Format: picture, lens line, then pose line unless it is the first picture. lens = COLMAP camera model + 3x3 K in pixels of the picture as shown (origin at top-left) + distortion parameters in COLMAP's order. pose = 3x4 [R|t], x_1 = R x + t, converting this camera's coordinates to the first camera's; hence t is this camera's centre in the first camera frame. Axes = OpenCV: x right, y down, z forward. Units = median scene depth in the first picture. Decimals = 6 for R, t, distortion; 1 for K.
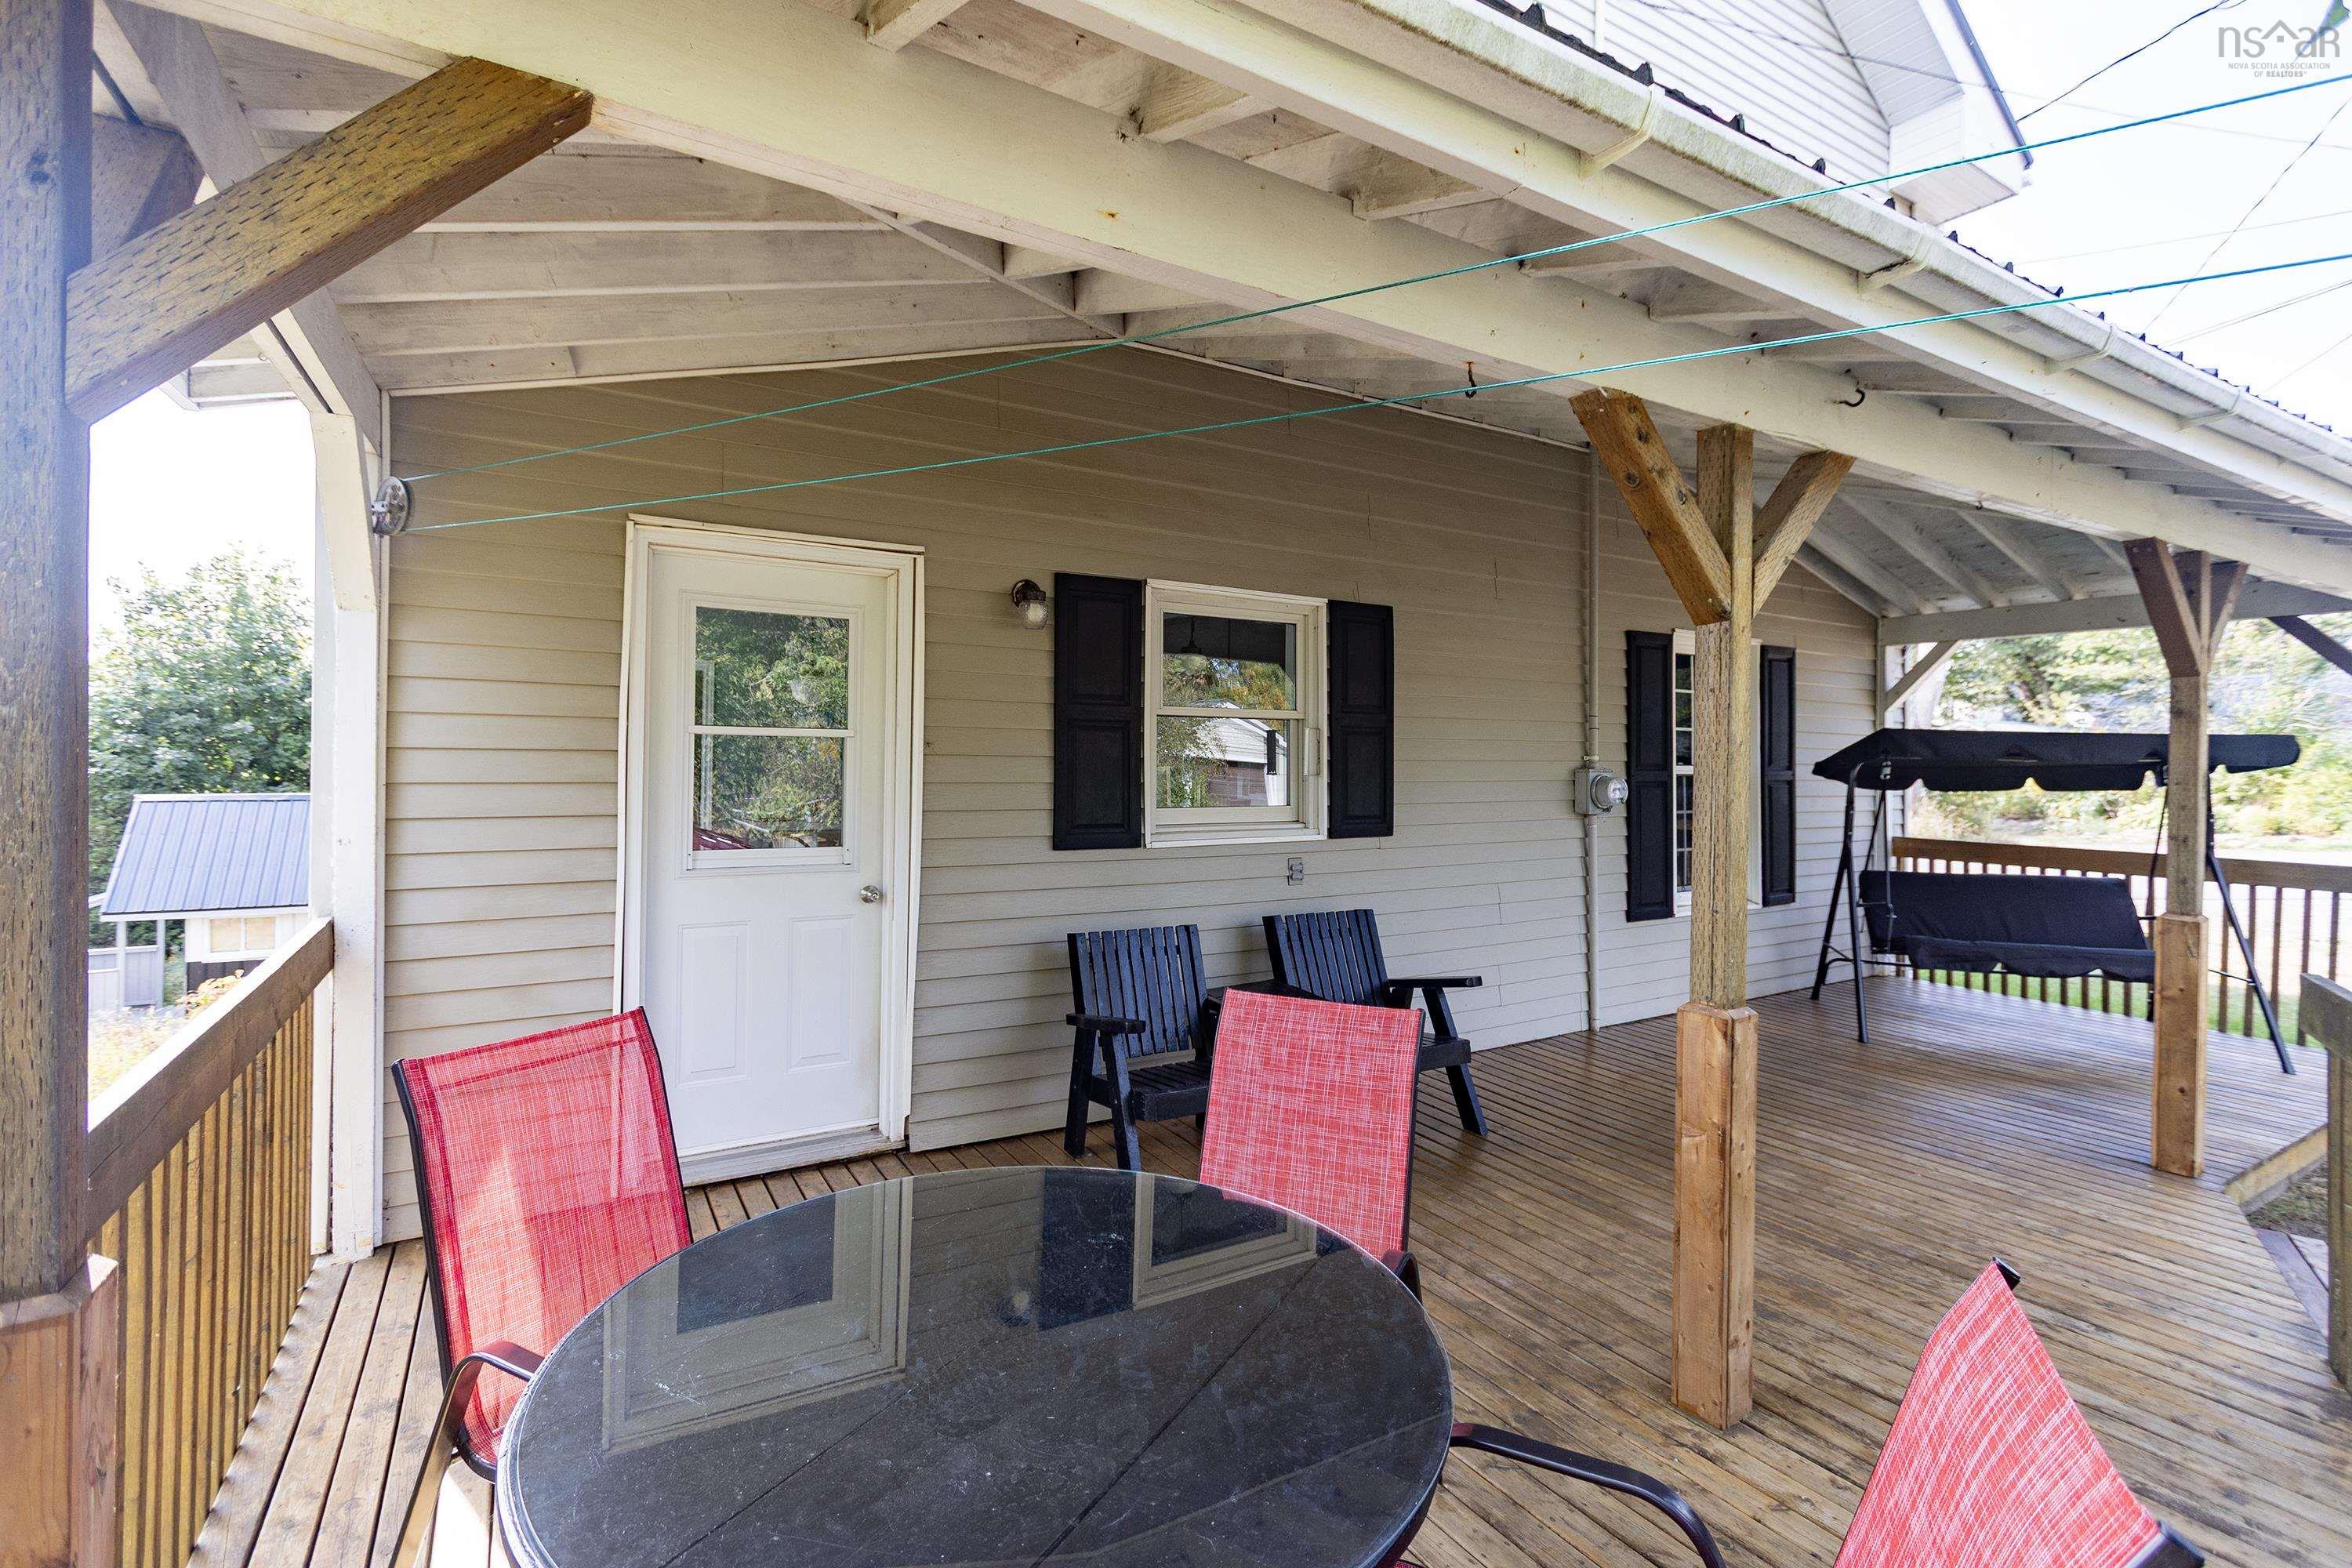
lens RADIAL K [[1078.2, 0, 1171.7], [0, 1078.2, 771.3], [0, 0, 1]] dist [-0.001763, -0.000239]
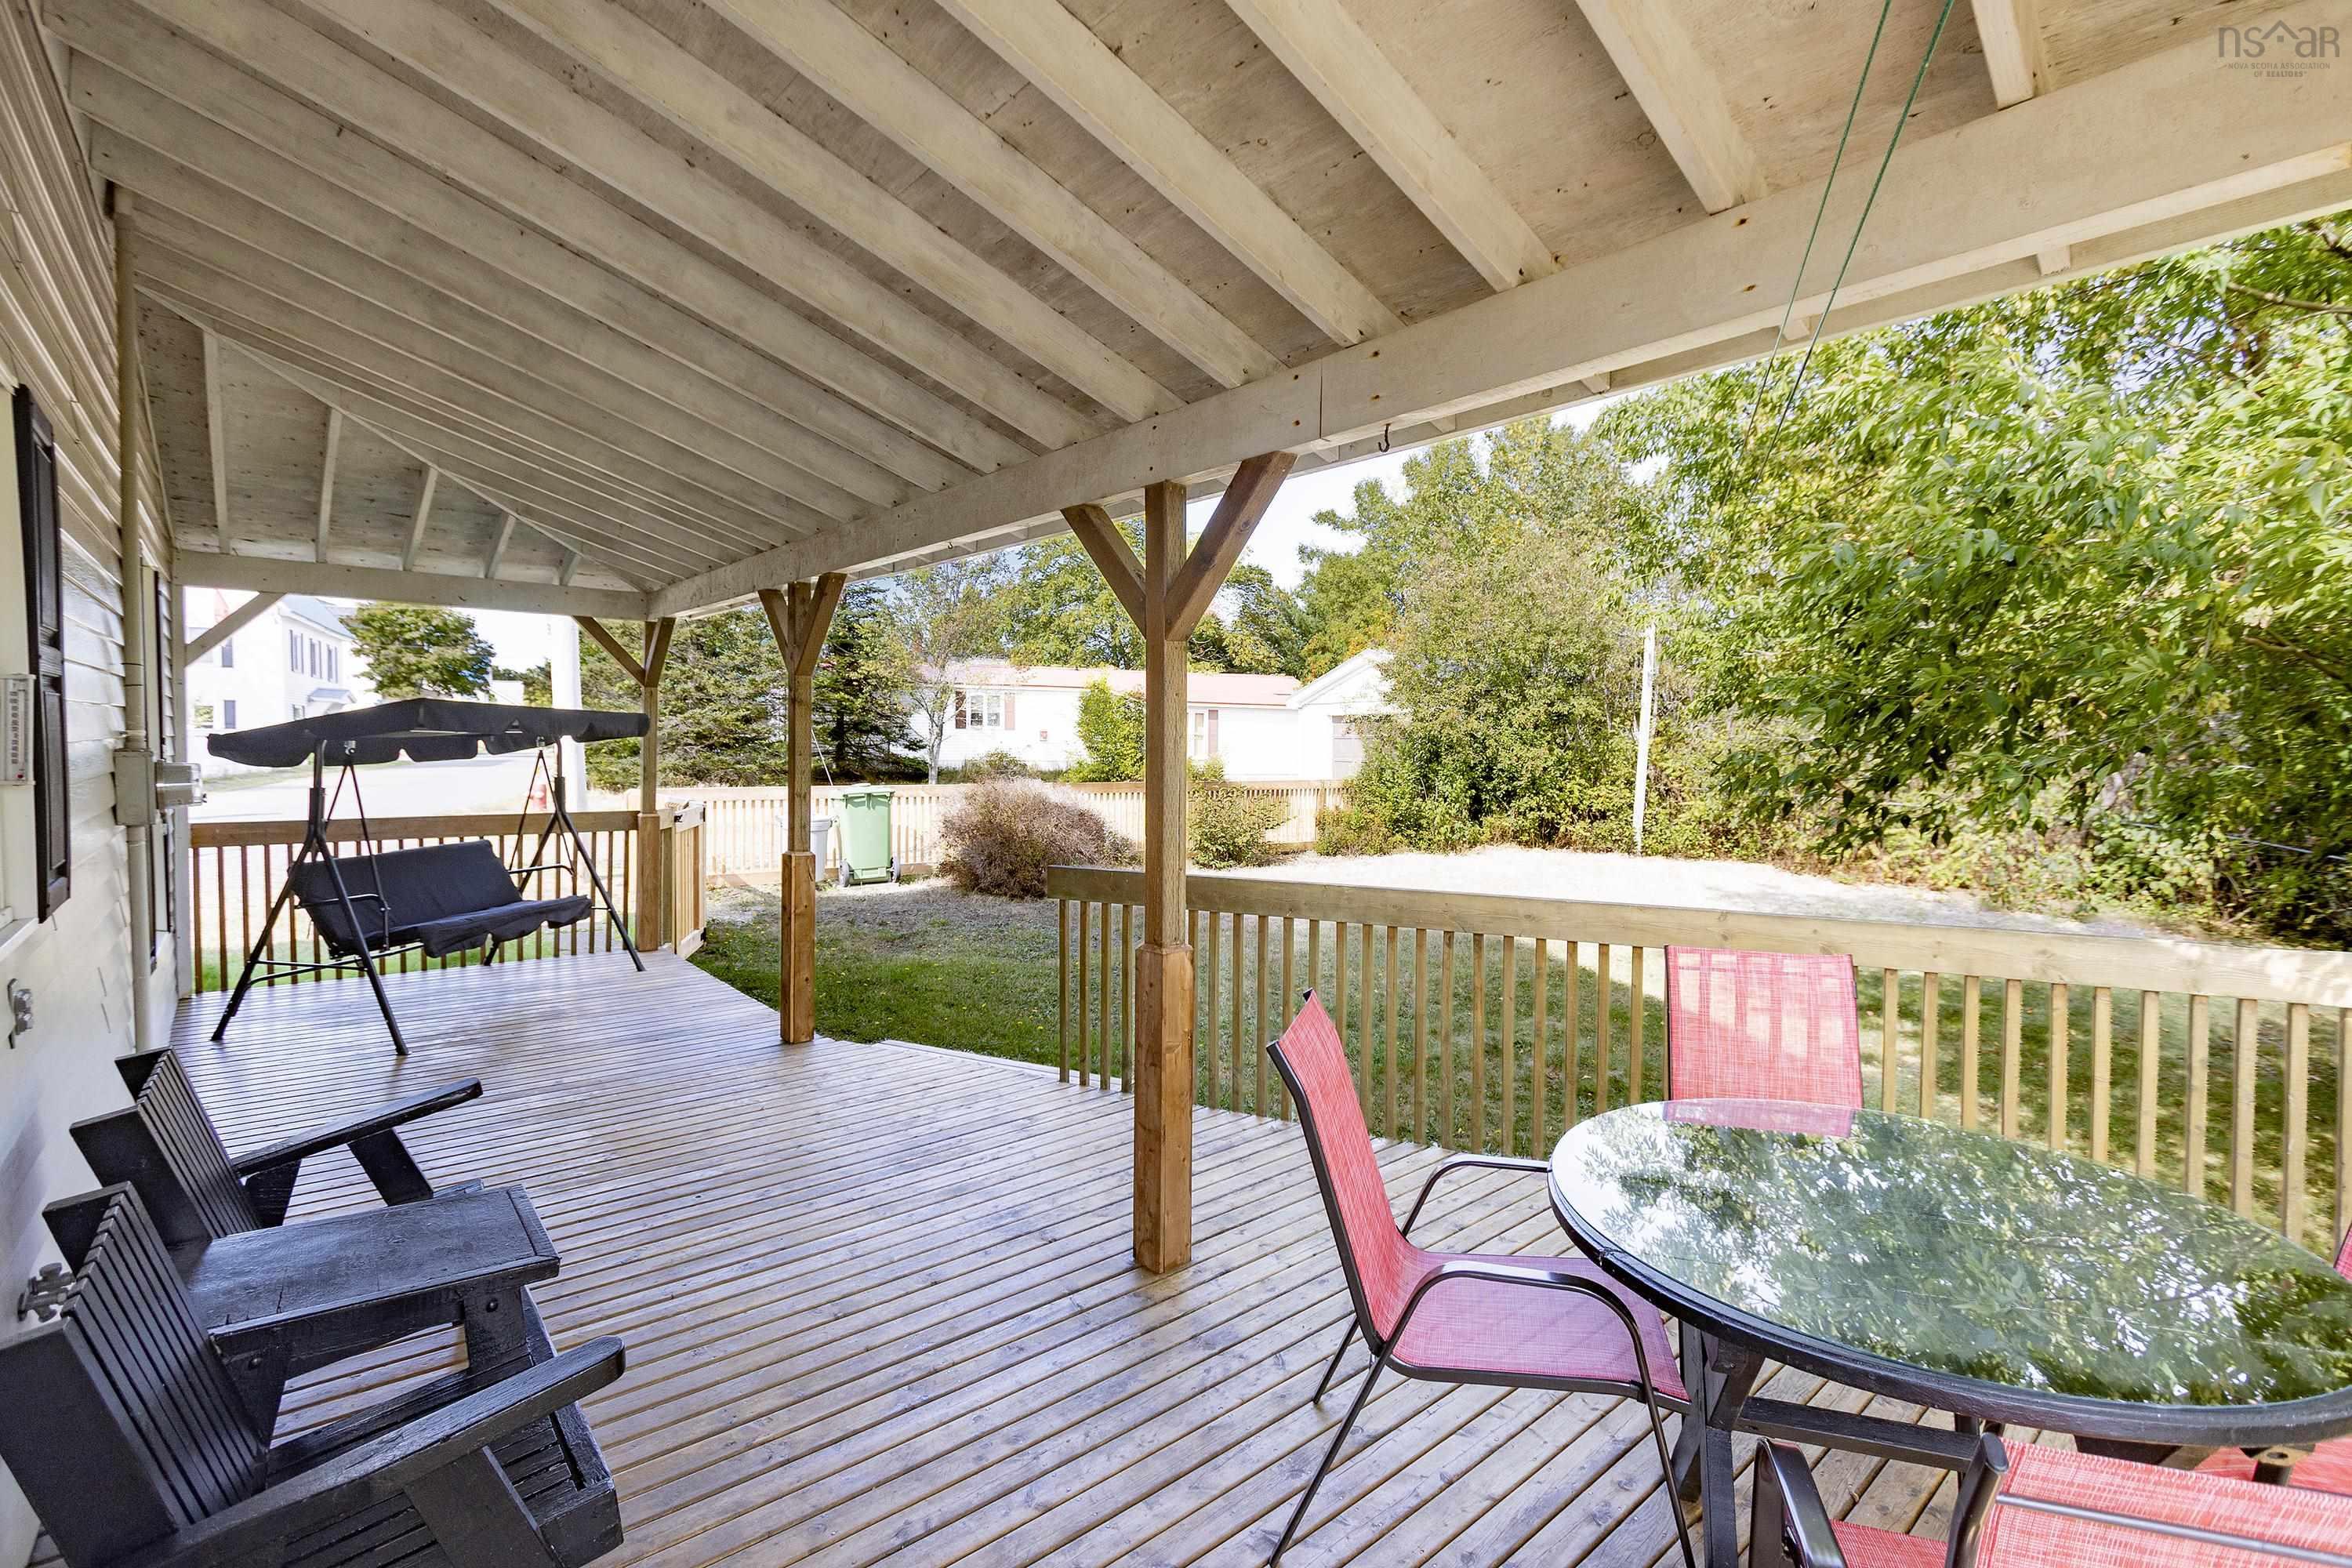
lens RADIAL K [[1078.2, 0, 1168.5], [0, 1078.2, 777.0], [0, 0, 1]] dist [-0.001763, -0.000239]
pose [[-0.161931, -0.044719, 0.985788, -0.288993], [0.001426, 0.998961, 0.045551, -0.012411], [-0.986801, 0.008782, -0.161699, 0.480617]]
